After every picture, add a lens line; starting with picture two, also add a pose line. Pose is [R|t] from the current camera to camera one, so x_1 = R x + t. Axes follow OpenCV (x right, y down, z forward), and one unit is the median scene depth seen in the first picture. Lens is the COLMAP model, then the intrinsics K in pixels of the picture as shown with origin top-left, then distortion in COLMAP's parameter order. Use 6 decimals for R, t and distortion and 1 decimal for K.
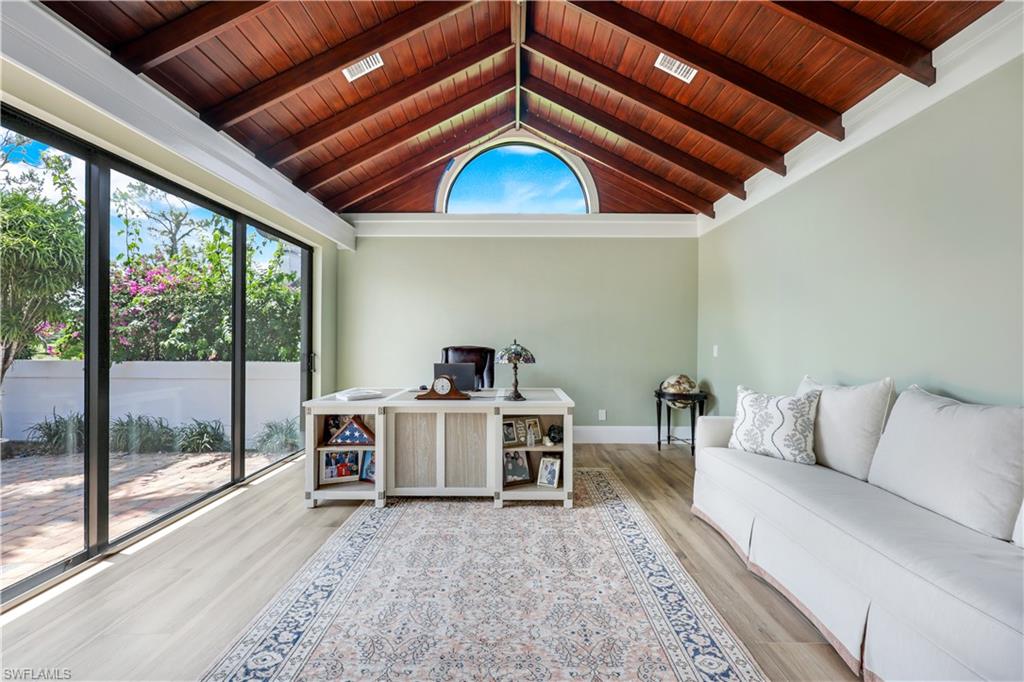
lens RADIAL K [[420.8, 0, 511.6], [0, 420.8, 339.5], [0, 0, 1]] dist [0.003447, 0.000499]
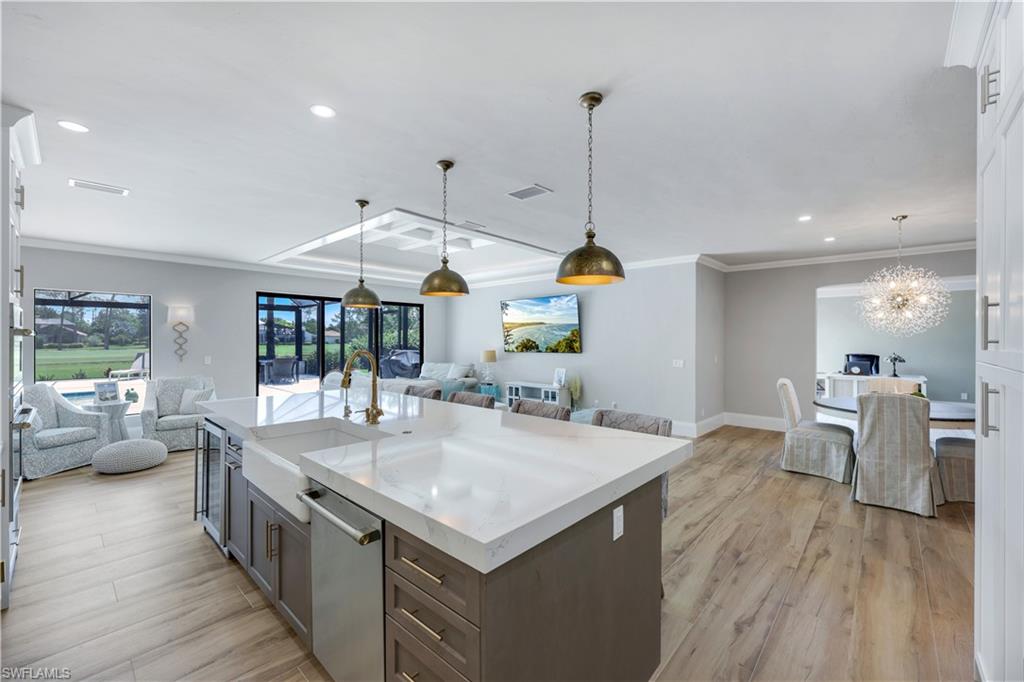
lens RADIAL K [[420.8, 0, 507.9], [0, 420.8, 340.3], [0, 0, 1]] dist [0.003447, 0.000499]
pose [[0.754362, 0.000188, -0.656459, -0.074574], [0.001374, 0.999997, 0.001865, -0.081368], [0.656458, -0.002309, 0.754359, -2.375550]]
